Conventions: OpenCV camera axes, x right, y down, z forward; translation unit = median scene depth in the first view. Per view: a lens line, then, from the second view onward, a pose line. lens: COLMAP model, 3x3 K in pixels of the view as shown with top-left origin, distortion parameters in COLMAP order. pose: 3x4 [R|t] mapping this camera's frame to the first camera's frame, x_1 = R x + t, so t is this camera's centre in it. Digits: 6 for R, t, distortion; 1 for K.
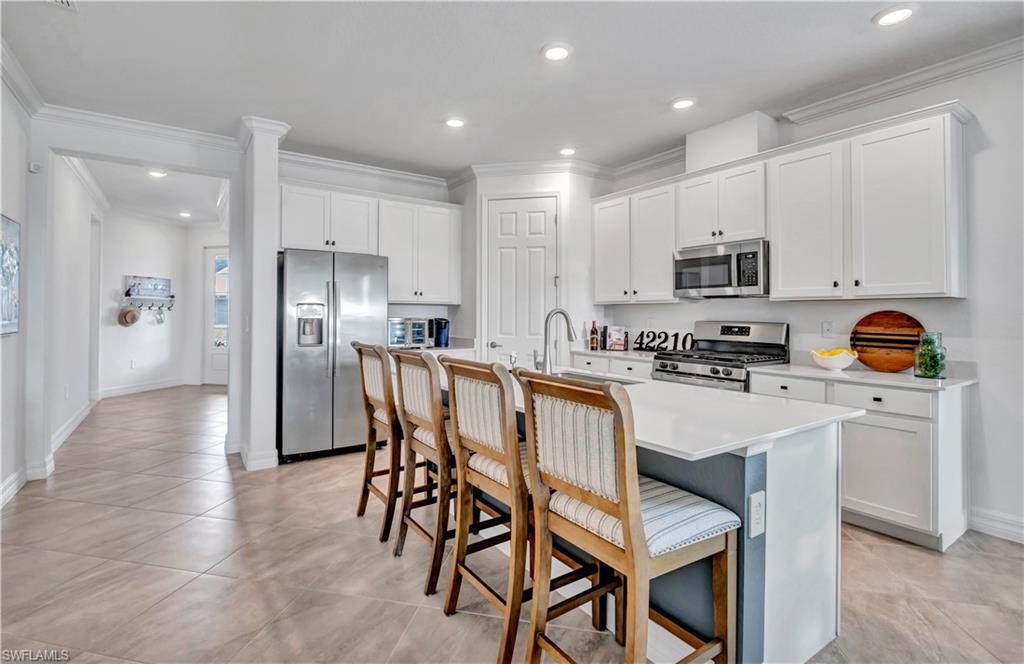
lens RADIAL K [[471.2, 0, 480.3], [0, 471.2, 307.3], [0, 0, 1]] dist [0.001809, -0.000185]
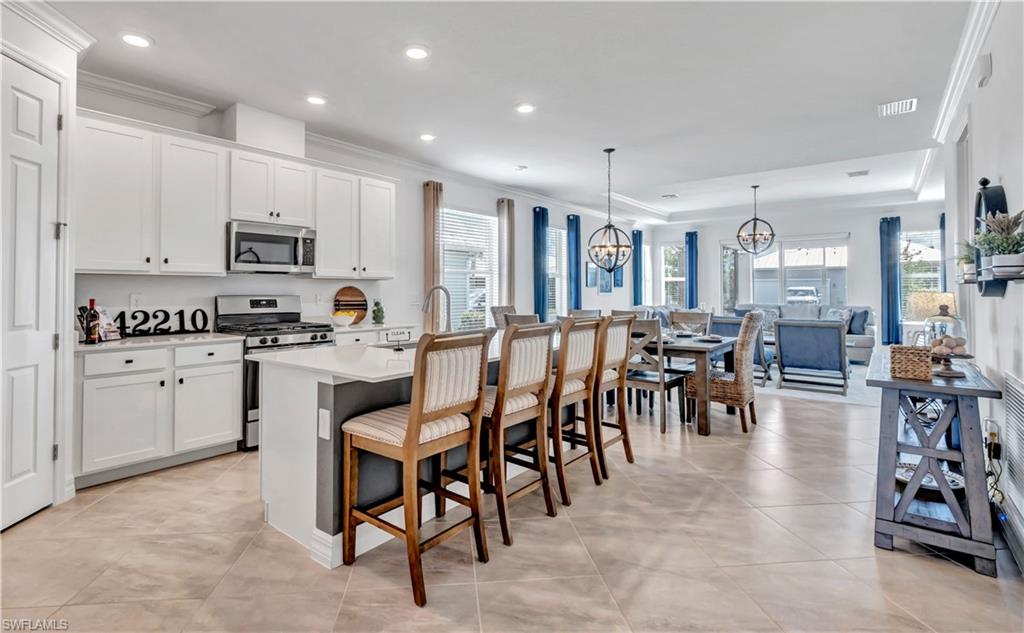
lens RADIAL K [[476.1, 0, 490.3], [0, 476.1, 283.9], [0, 0, 1]] dist [-0.000685, 0.000035]
pose [[-0.308604, 0.009084, 0.951147, -0.650405], [-0.014326, 0.999797, -0.014197, 0.011628], [-0.951083, -0.018007, -0.308411, 0.806773]]
